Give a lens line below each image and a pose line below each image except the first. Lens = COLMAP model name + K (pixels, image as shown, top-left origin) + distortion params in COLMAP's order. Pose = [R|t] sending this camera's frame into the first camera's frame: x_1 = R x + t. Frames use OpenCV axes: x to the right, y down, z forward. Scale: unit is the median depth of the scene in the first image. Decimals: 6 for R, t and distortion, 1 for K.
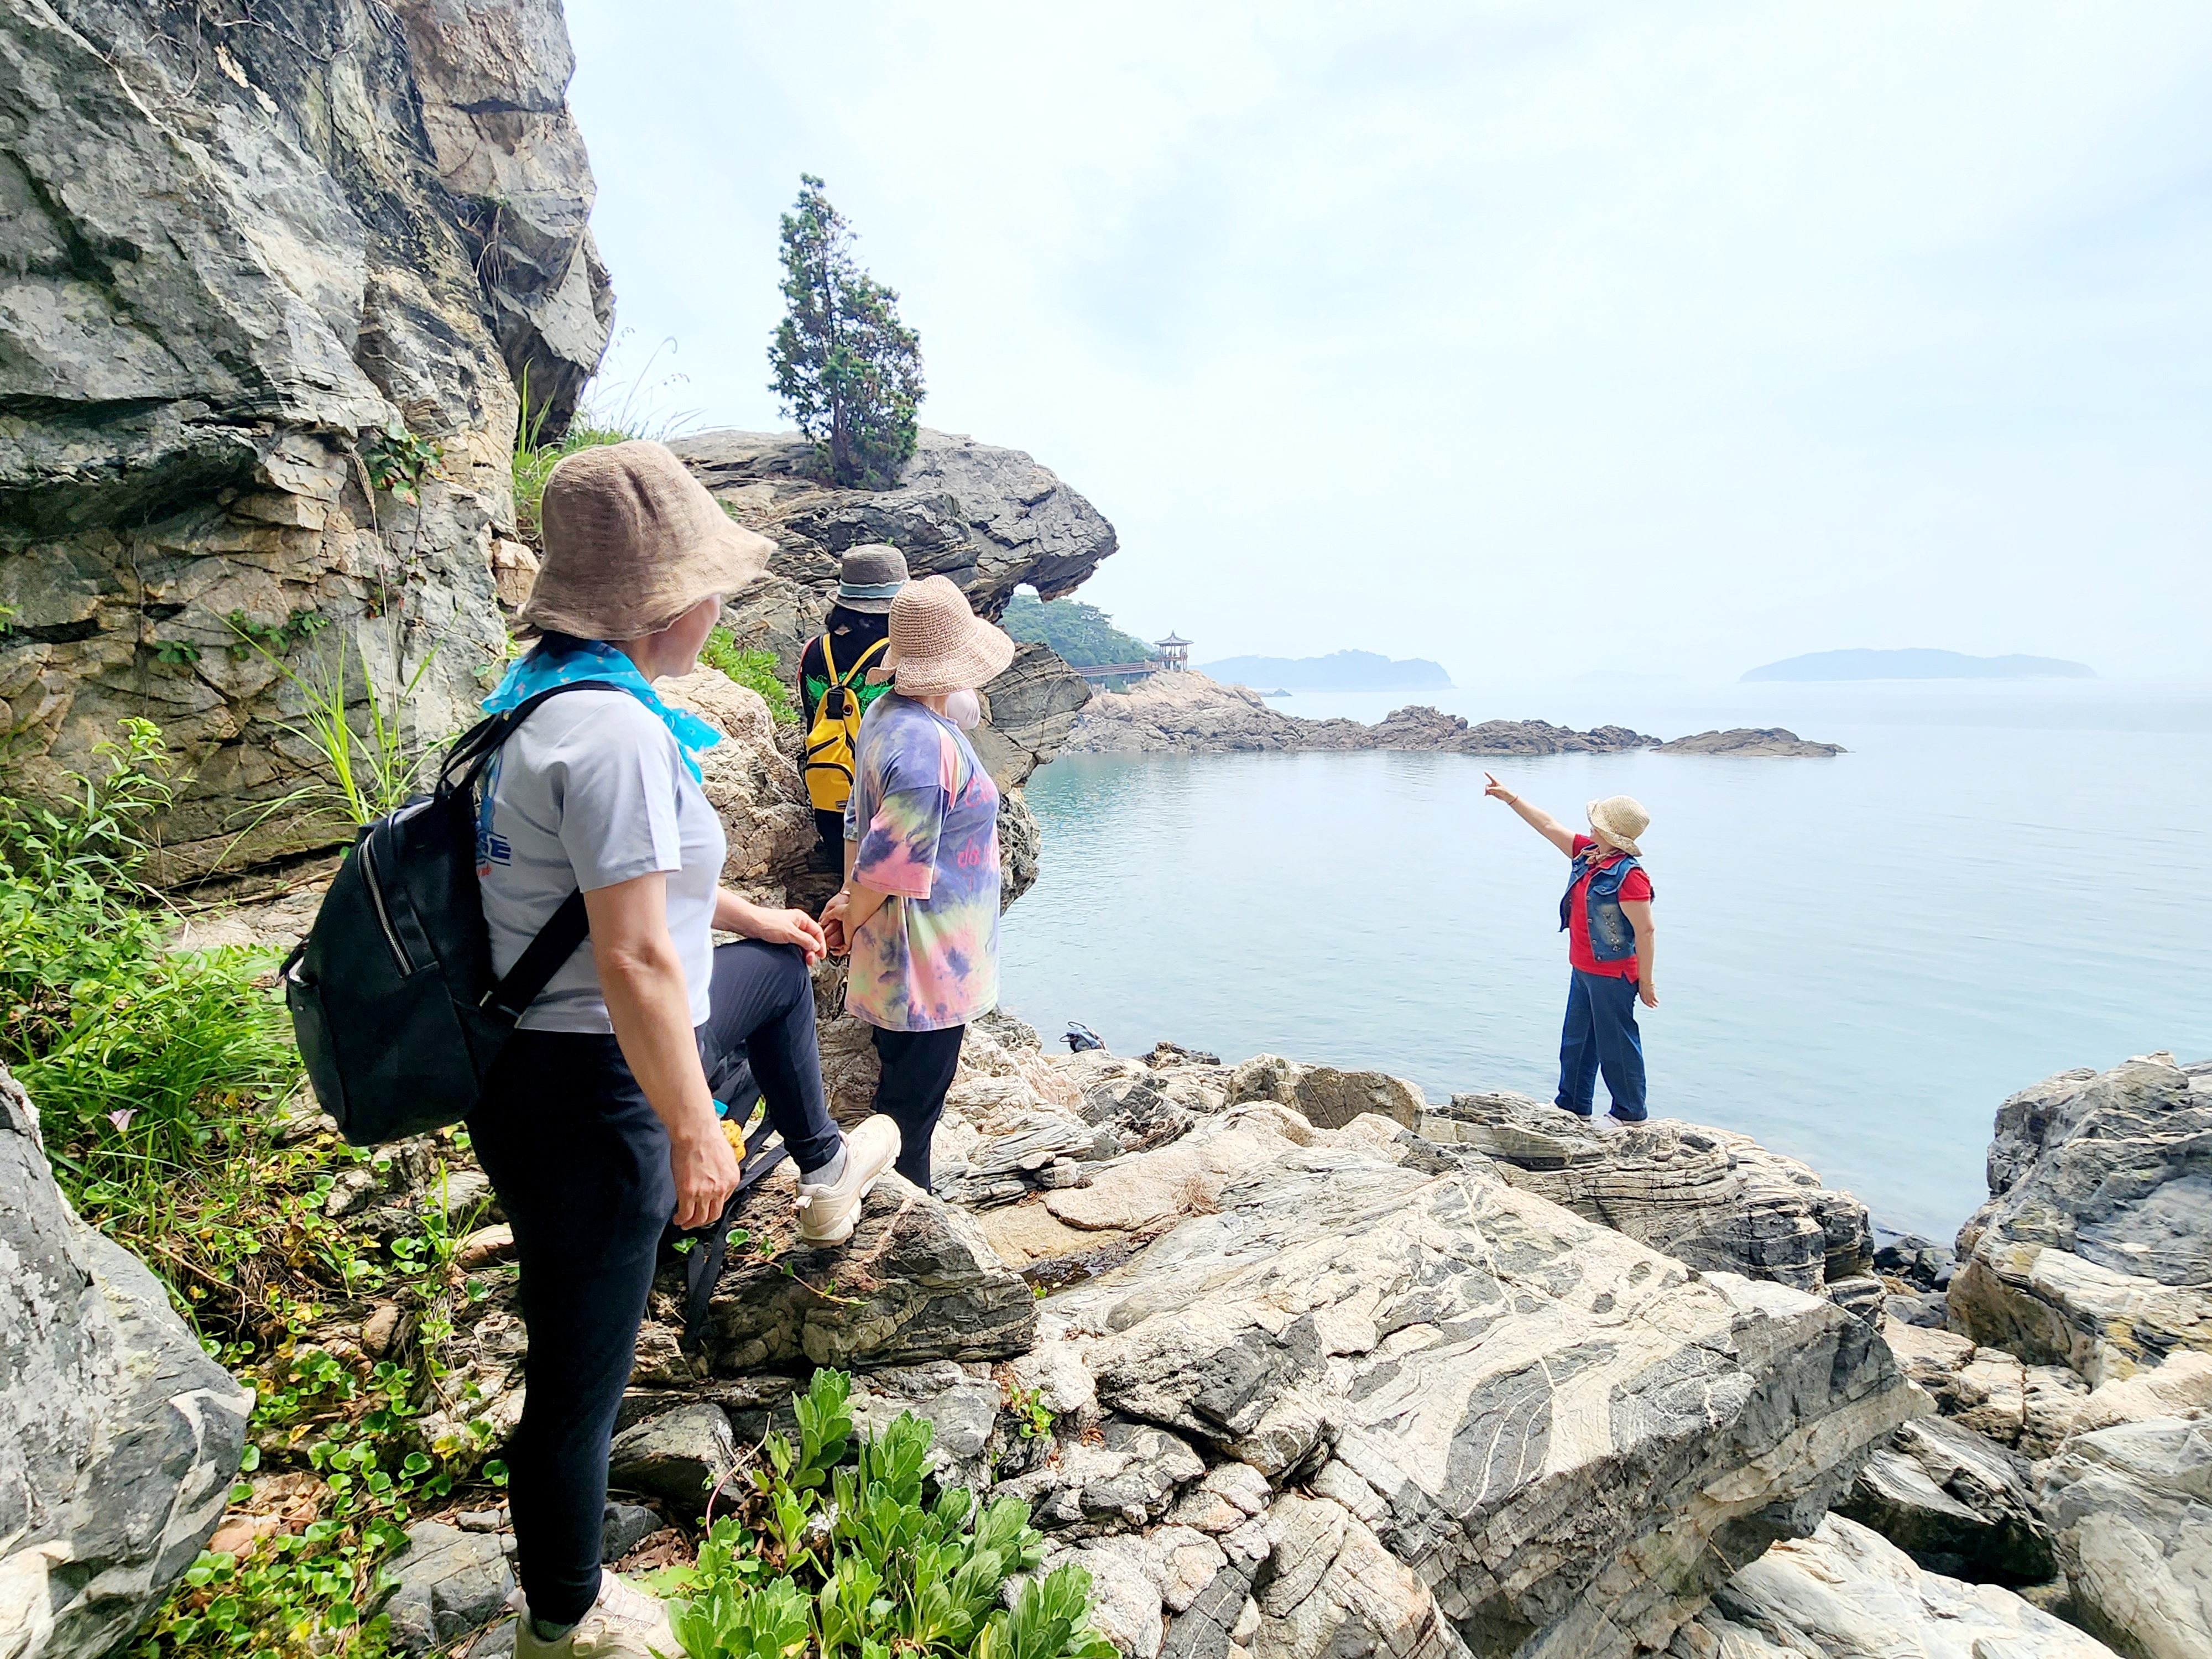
lens RADIAL K [[1166.7, 0, 1120.3], [0, 1166.7, 829.7], [0, 0, 1]] dist [-0.003693, 0.001214]
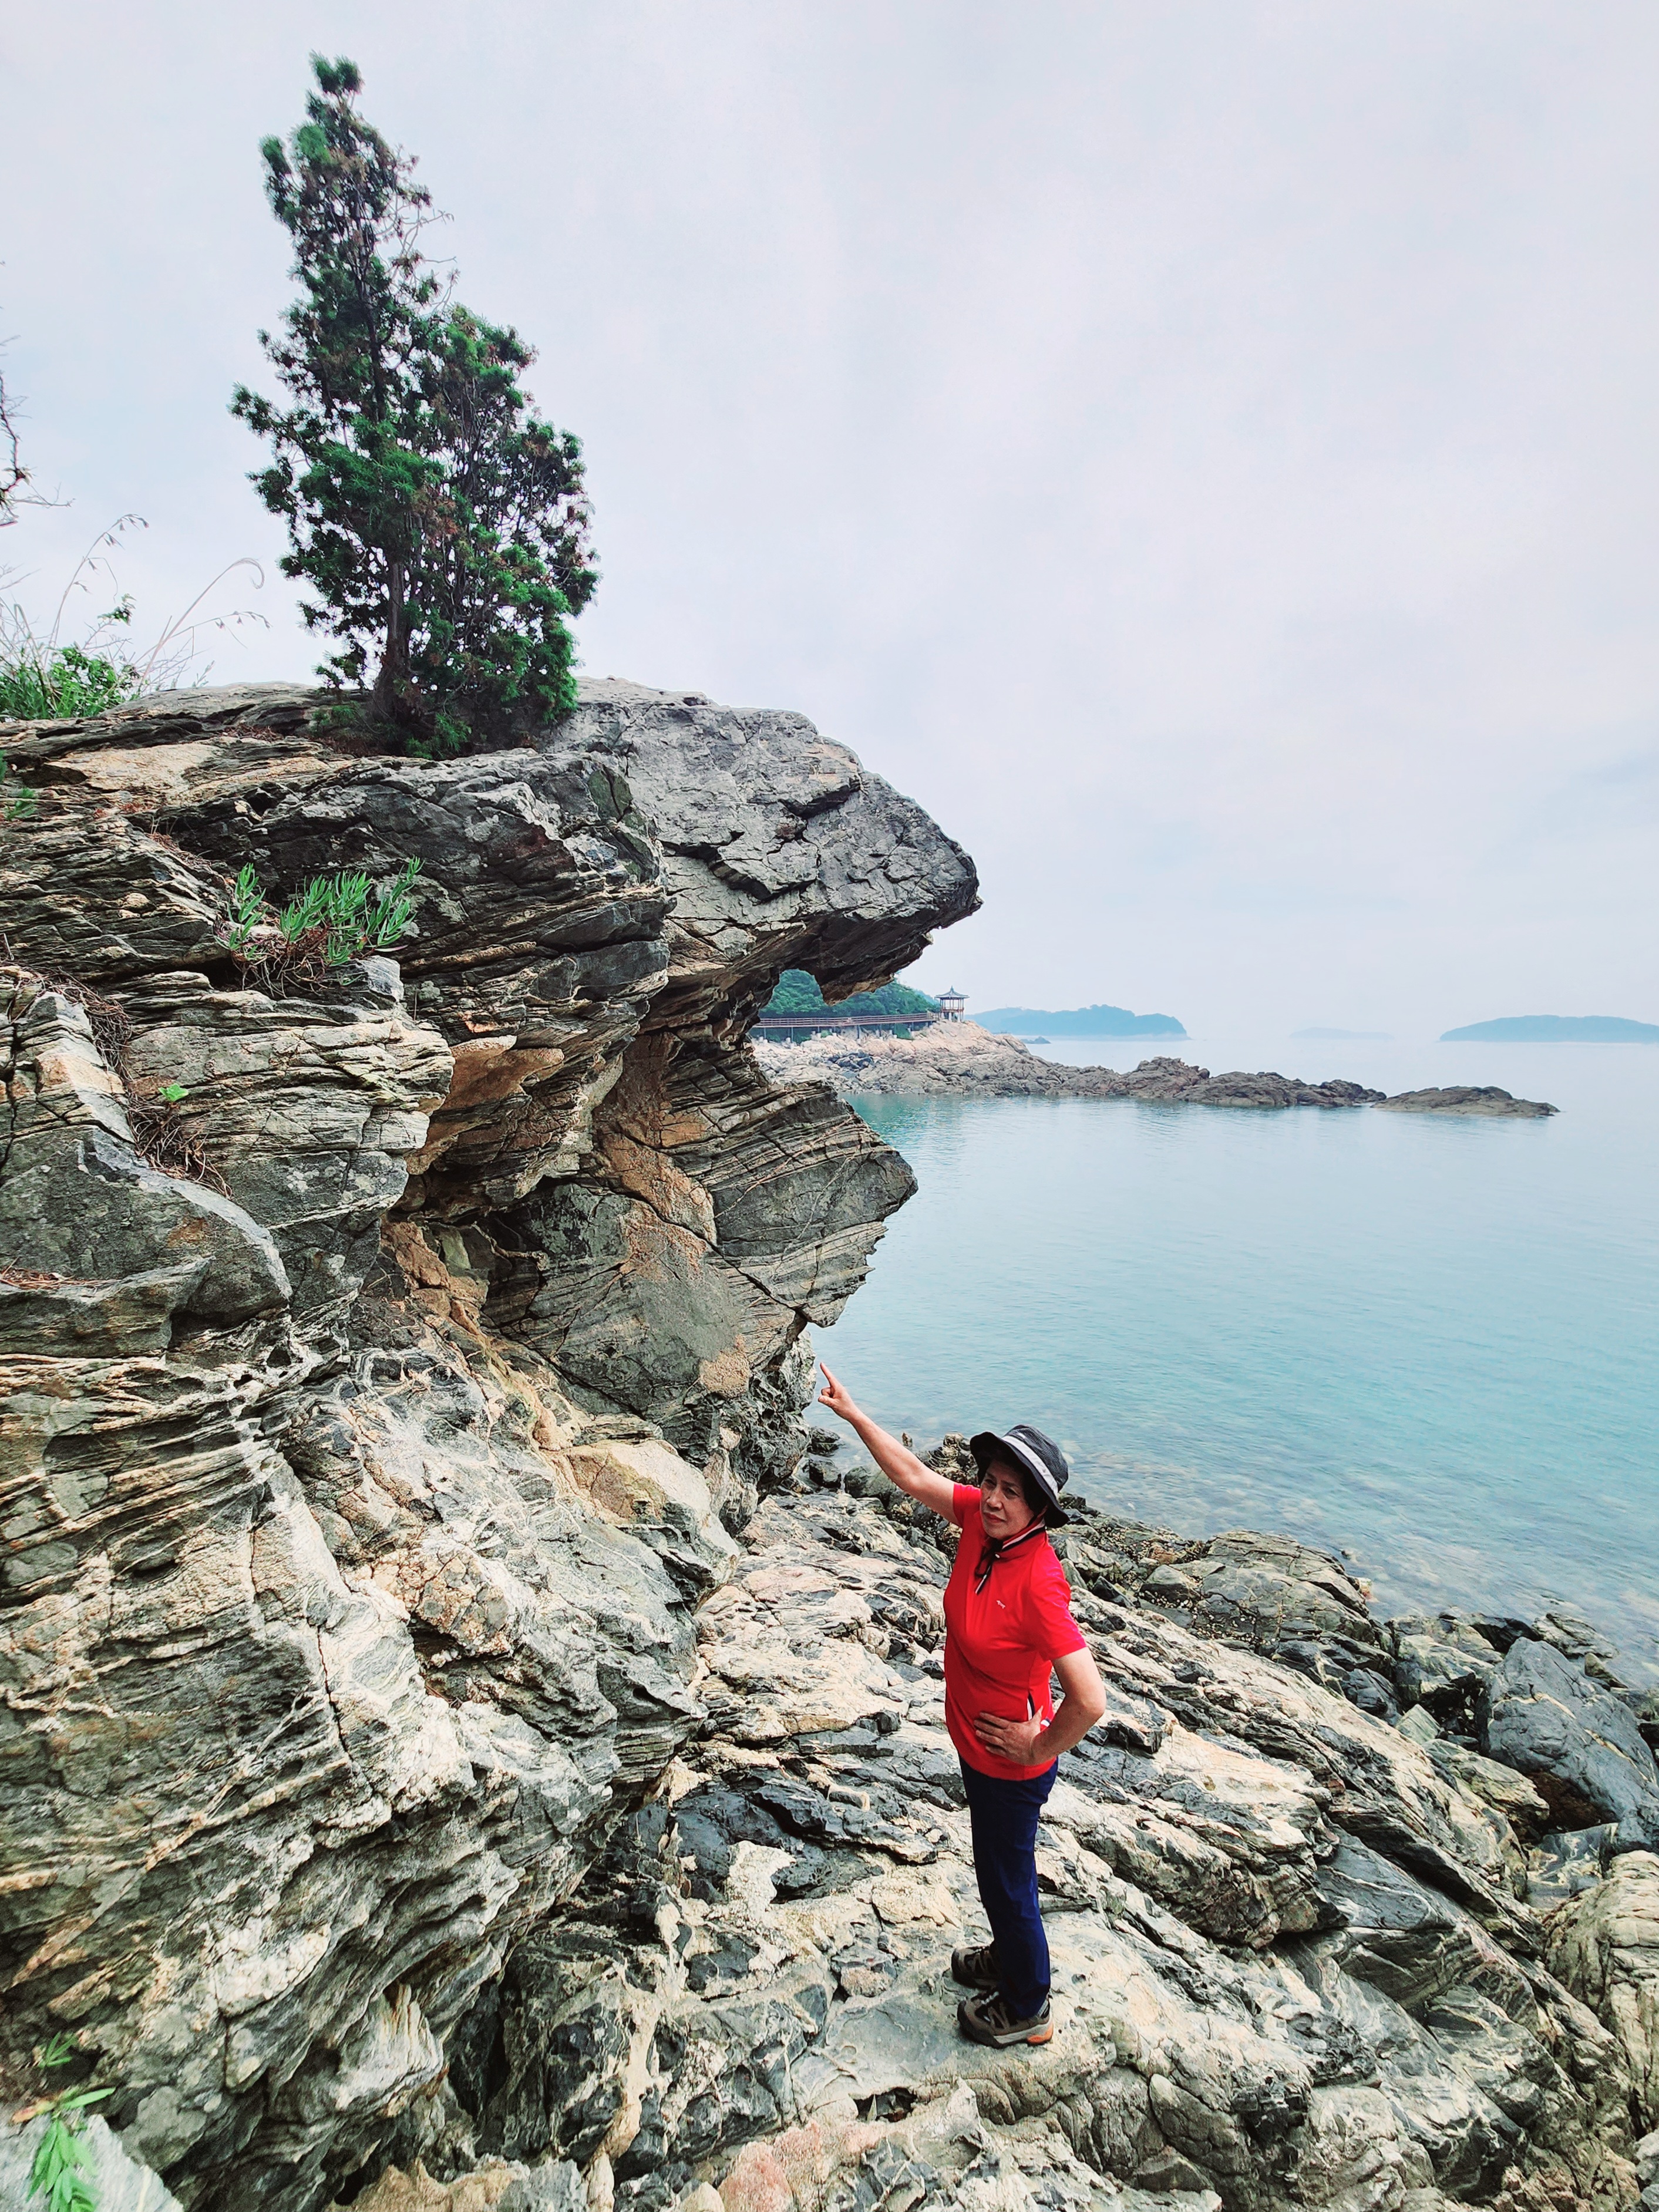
lens RADIAL K [[973.7, 0, 847.1], [0, 973.7, 1108.0], [0, 0, 1]] dist [-0.002604, 0.001106]
pose [[0.997996, 0.030809, -0.055266, -0.073321], [-0.033086, 0.998621, -0.040763, -0.303493], [0.053934, 0.042510, 0.997639, 1.306310]]
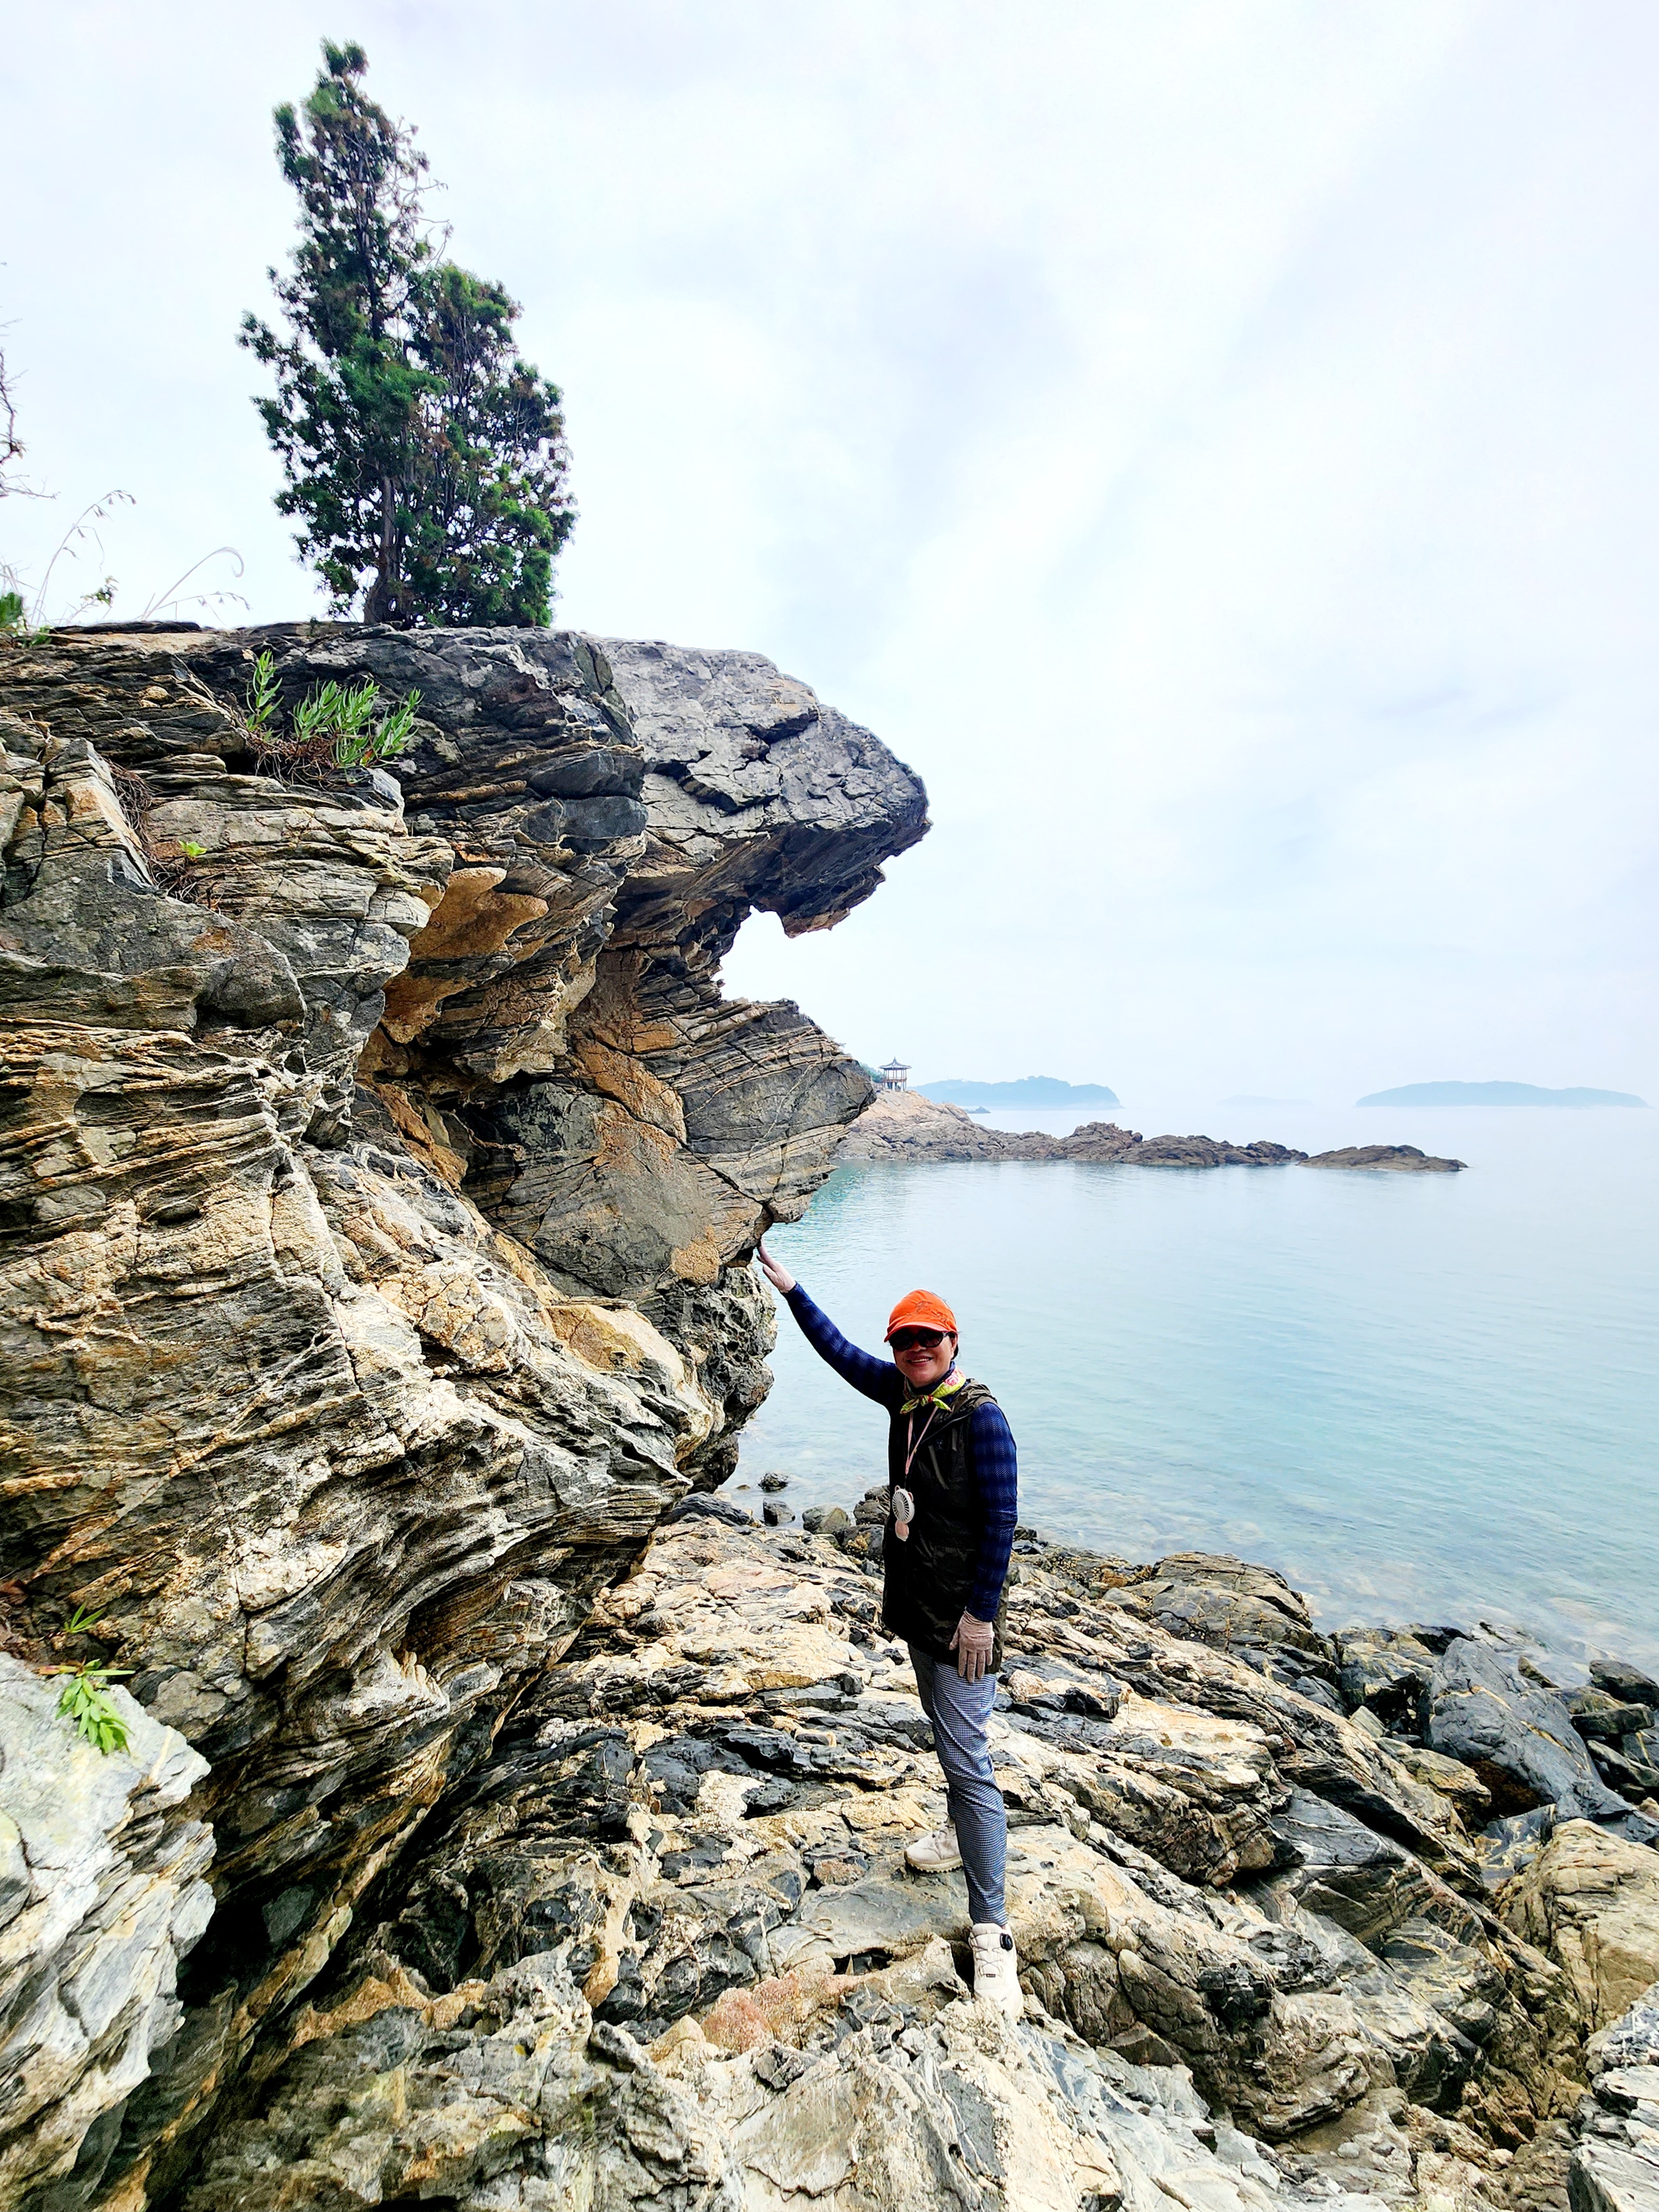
lens RADIAL K [[949.5, 0, 843.1], [0, 949.5, 1121.6], [0, 0, 1]] dist [-0.004141, 0.002755]
pose [[0.999858, 0.015699, -0.006199, -0.082707], [-0.016251, 0.994615, -0.102358, -0.131925], [0.004559, 0.102444, 0.994728, 1.285231]]
